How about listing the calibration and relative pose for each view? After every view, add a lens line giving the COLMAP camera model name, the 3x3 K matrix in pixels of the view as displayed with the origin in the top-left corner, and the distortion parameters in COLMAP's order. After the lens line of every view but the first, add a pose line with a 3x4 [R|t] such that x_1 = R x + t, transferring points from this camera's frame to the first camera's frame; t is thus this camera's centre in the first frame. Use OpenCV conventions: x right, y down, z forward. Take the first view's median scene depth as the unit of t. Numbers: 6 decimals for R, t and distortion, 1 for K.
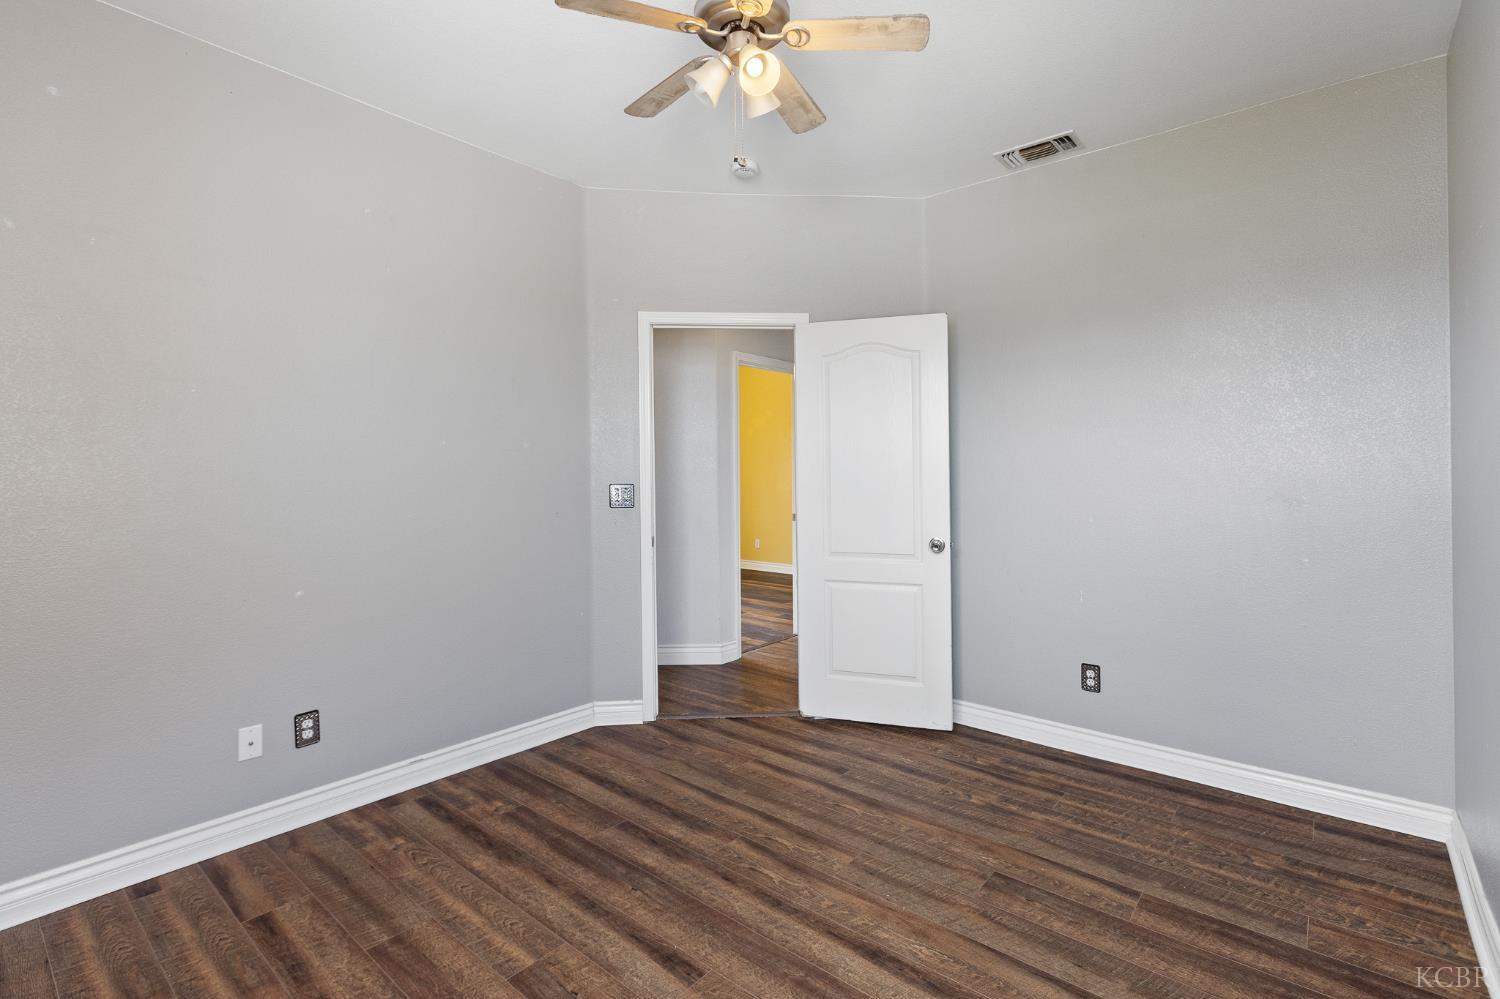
lens RADIAL K [[680.1, 0, 749.9], [0, 680.1, 477.0], [0, 0, 1]] dist [0.002833, 0.000284]
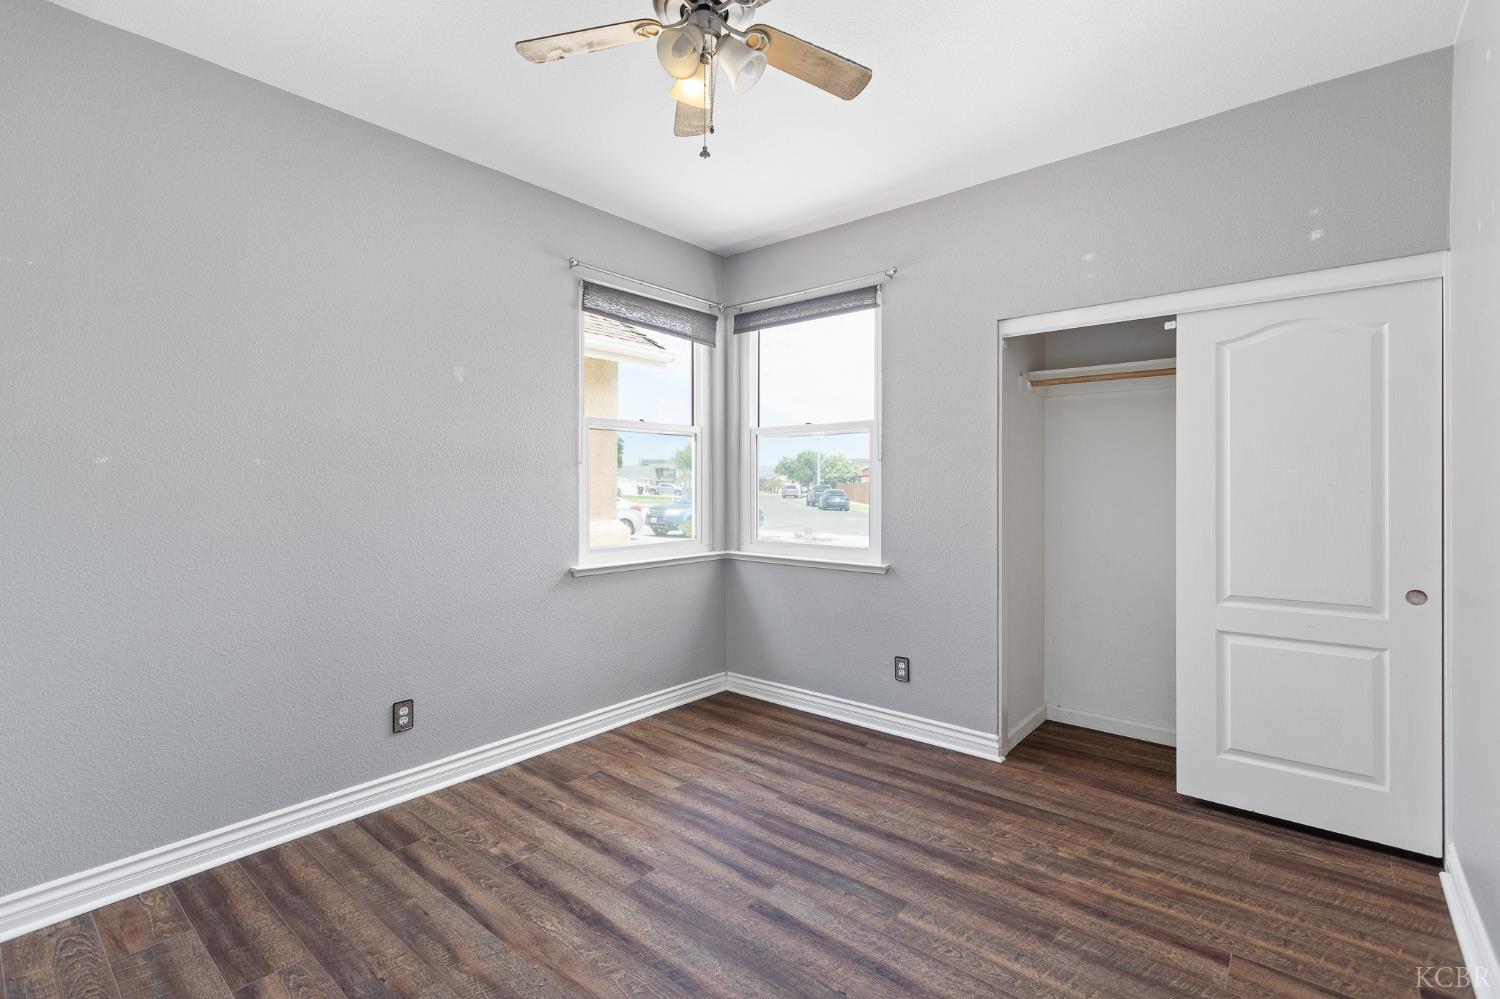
lens RADIAL K [[680.1, 0, 749.9], [0, 680.1, 477.0], [0, 0, 1]] dist [0.002833, 0.000284]
pose [[-0.999988, 0.000588, -0.004799, -0.060068], [0.000606, 0.999993, -0.003761, -0.019465], [0.004797, -0.003764, -0.999981, 2.034064]]
